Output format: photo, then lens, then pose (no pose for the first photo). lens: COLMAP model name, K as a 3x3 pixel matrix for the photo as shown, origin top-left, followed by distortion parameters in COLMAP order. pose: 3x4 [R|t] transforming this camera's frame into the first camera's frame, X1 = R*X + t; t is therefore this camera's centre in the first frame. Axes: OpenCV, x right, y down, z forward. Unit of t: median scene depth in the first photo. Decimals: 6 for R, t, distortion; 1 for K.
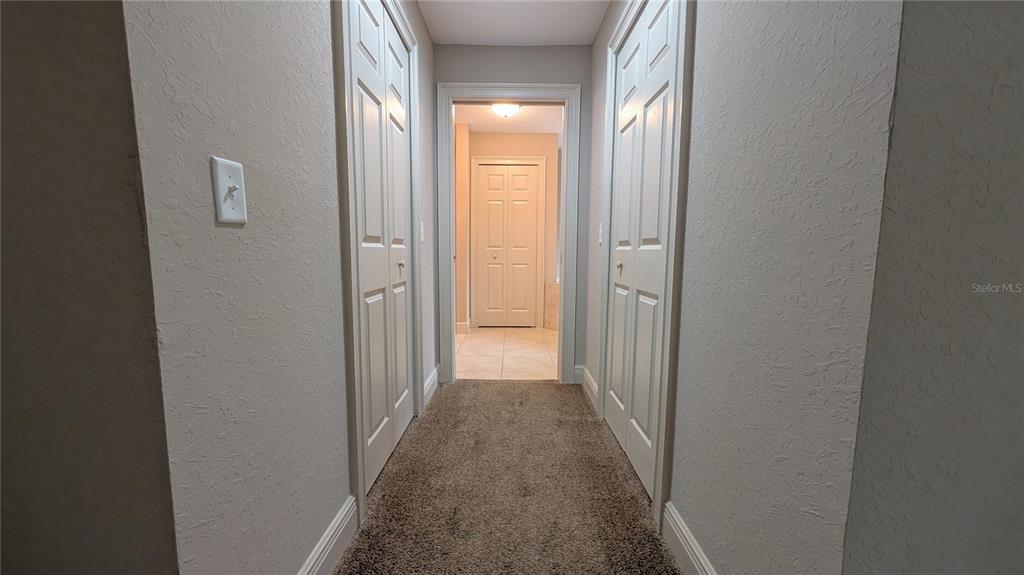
lens RADIAL K [[370.7, 0, 510.3], [0, 370.7, 291.0], [0, 0, 1]] dist [-0.002664, -0.000176]
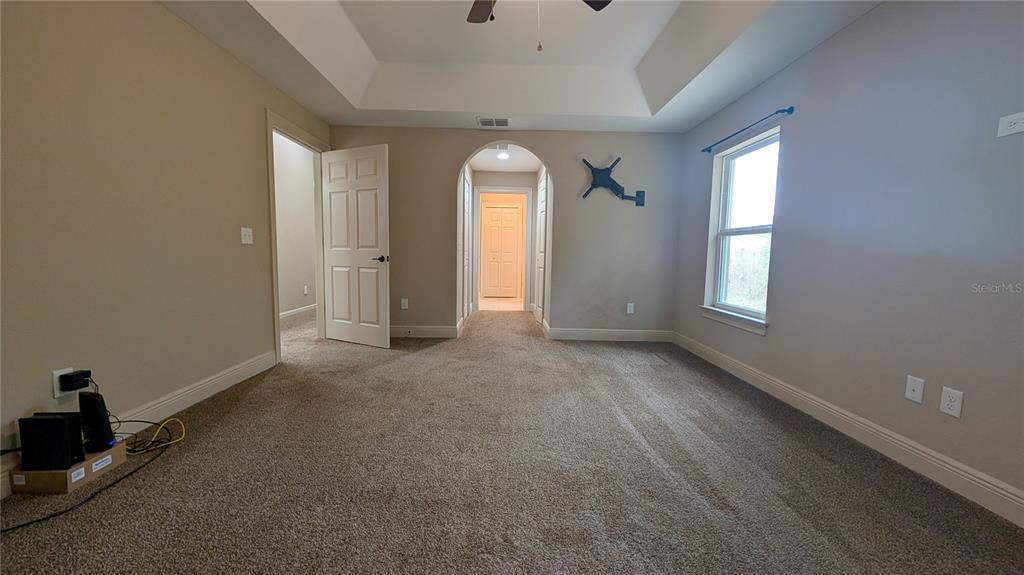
lens RADIAL K [[370.7, 0, 510.7], [0, 370.7, 289.9], [0, 0, 1]] dist [-0.002664, -0.000176]
pose [[0.999524, 0.004755, 0.030493, -0.022157], [-0.004420, 0.999929, -0.011042, 0.142155], [-0.030544, 0.010902, 0.999474, -1.372729]]
